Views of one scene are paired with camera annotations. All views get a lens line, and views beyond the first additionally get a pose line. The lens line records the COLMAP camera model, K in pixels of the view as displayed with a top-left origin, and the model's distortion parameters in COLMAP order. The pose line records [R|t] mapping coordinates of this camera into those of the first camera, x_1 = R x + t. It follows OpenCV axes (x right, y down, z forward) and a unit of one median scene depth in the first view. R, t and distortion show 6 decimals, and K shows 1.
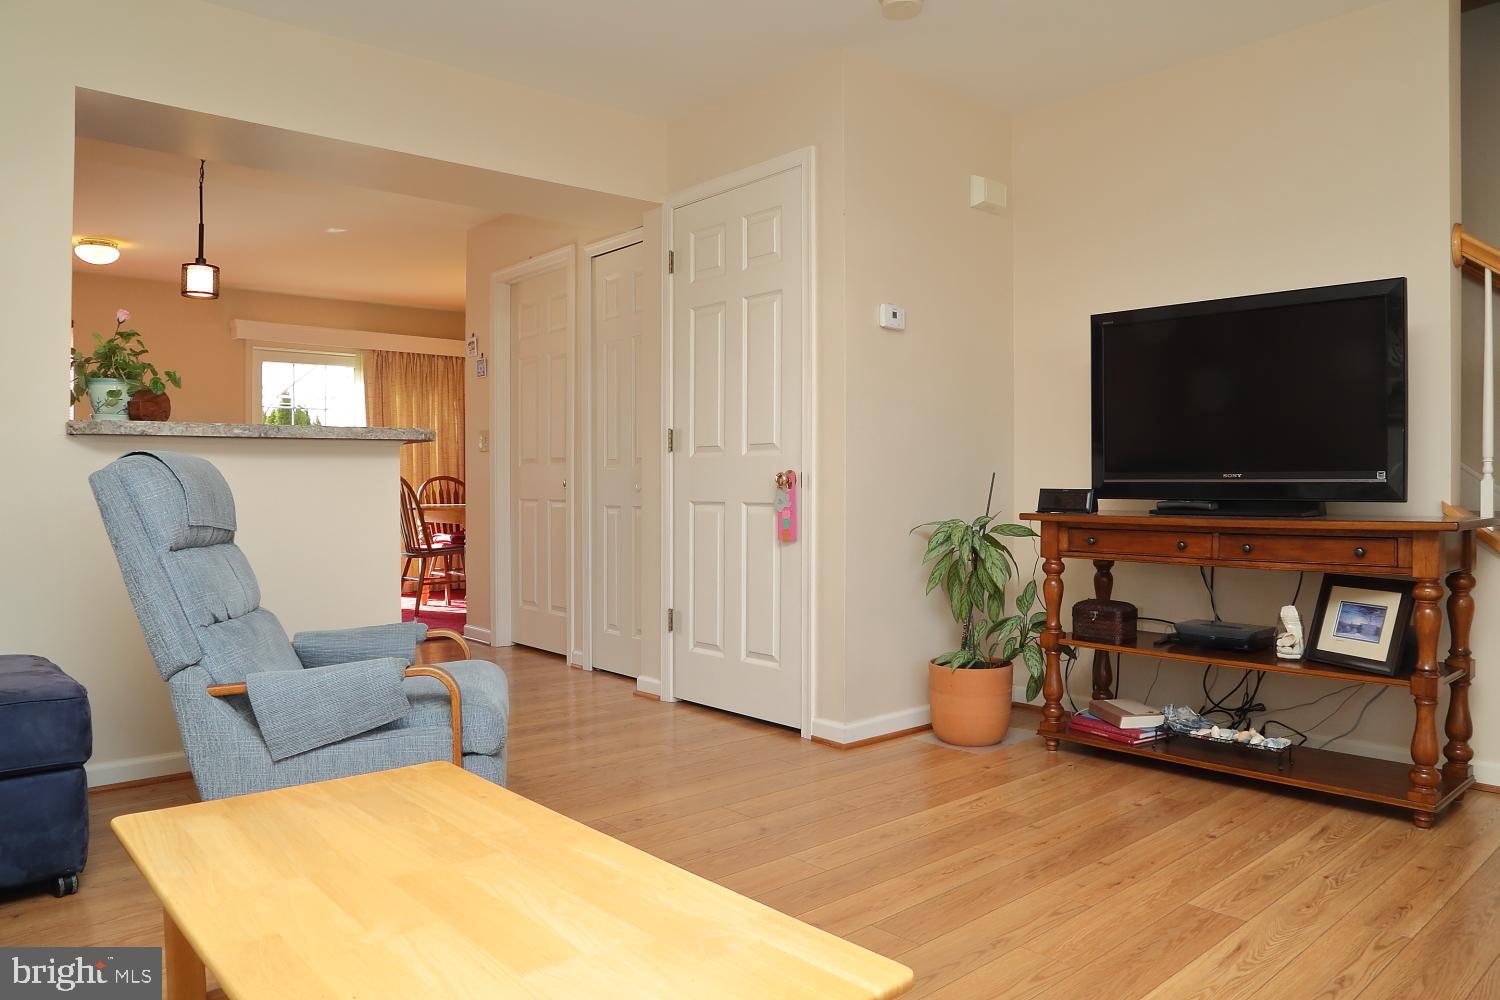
lens RADIAL K [[1015.7, 0, 744.4], [0, 1015.7, 503.6], [0, 0, 1]] dist [-0.135790, 0.071302]
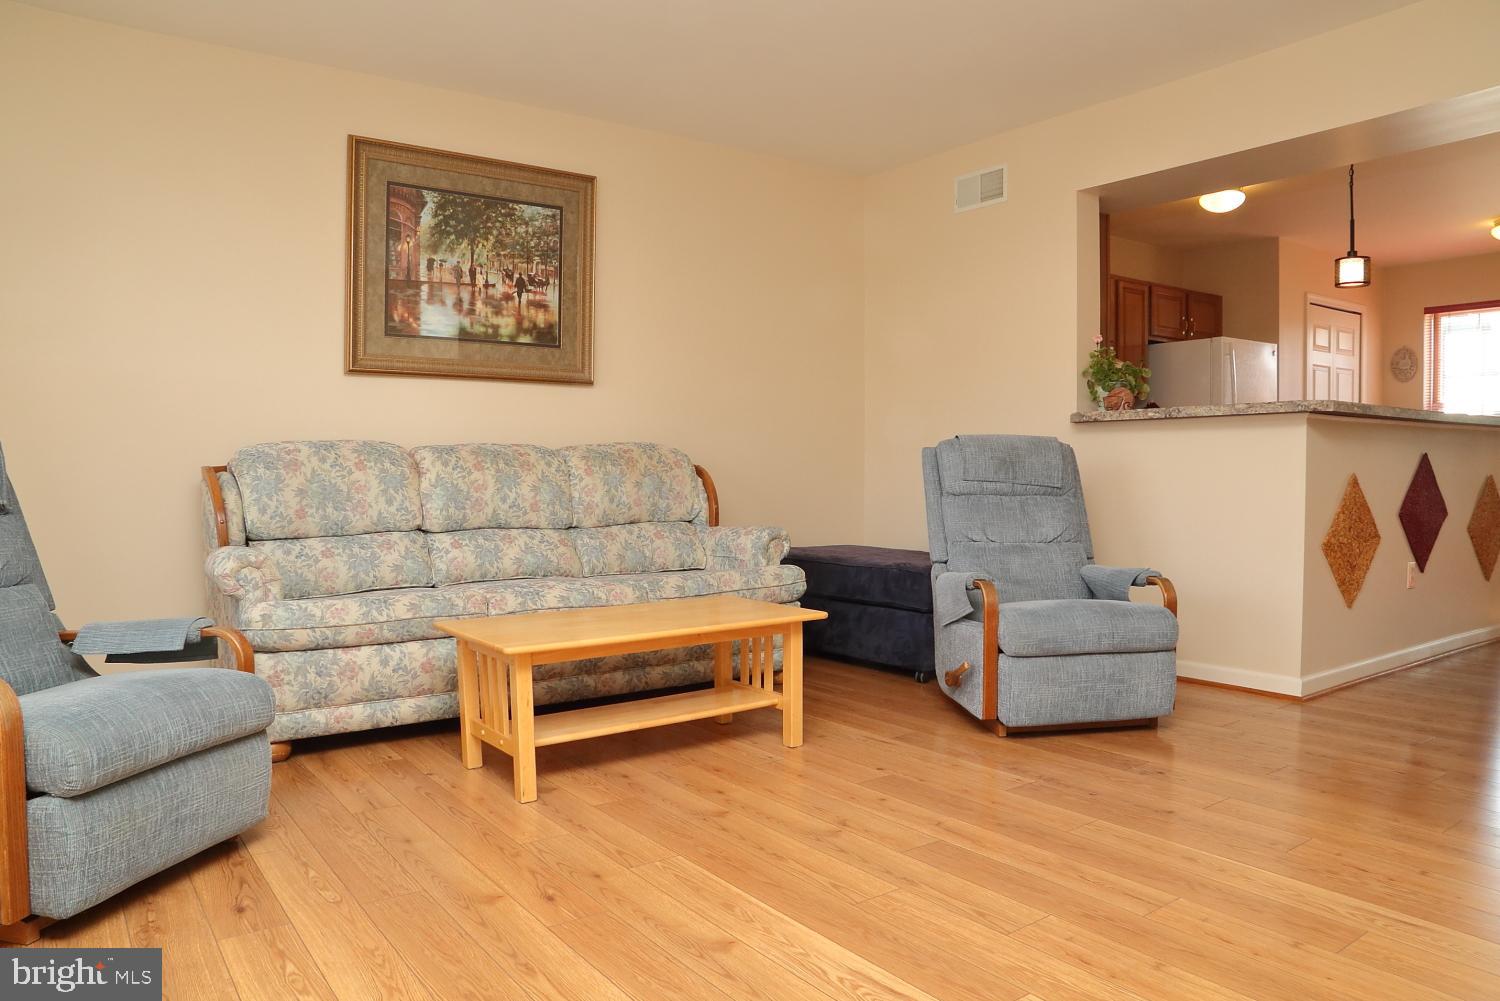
lens RADIAL K [[1015.7, 0, 744.4], [0, 1015.7, 504.1], [0, 0, 1]] dist [-0.135790, 0.071302]
pose [[-0.079629, 0.040183, -0.996014, 0.910013], [-0.015419, 0.999018, 0.041537, -0.001685], [0.996705, 0.018665, -0.078931, 0.618443]]
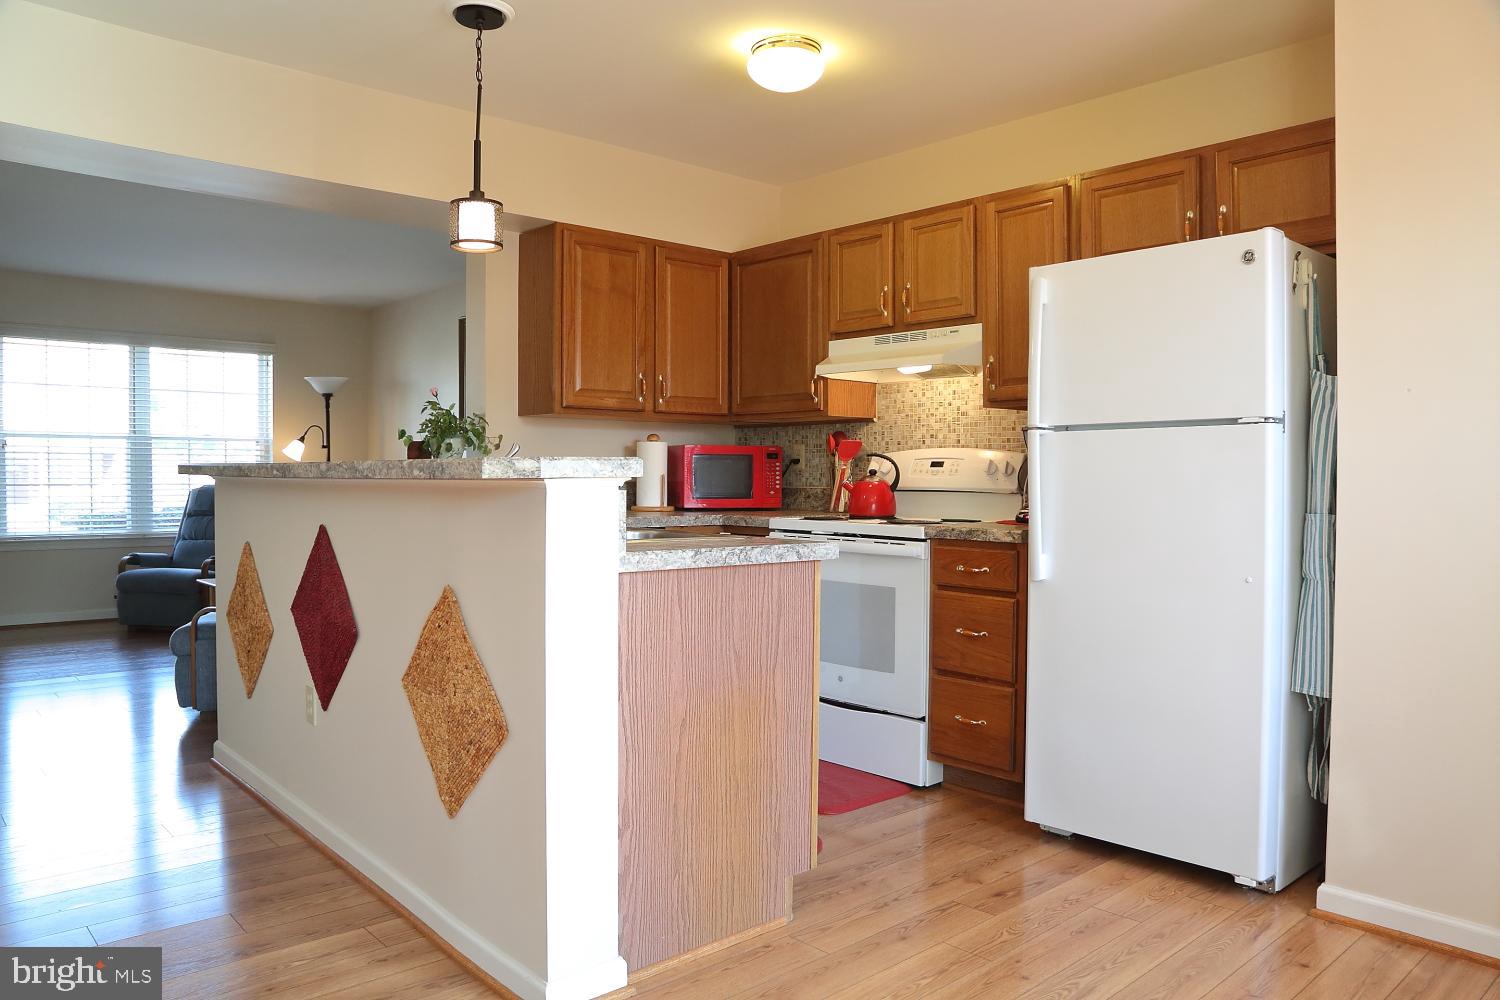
lens RADIAL K [[1056.6, 0, 740.2], [0, 1056.6, 495.8], [0, 0, 1]] dist [-0.140384, 0.083209]
pose [[-0.999535, -0.007100, -0.029647, -1.103629], [-0.008213, 0.999260, 0.037587, -0.105783], [0.029359, 0.037813, -0.998853, 2.634652]]
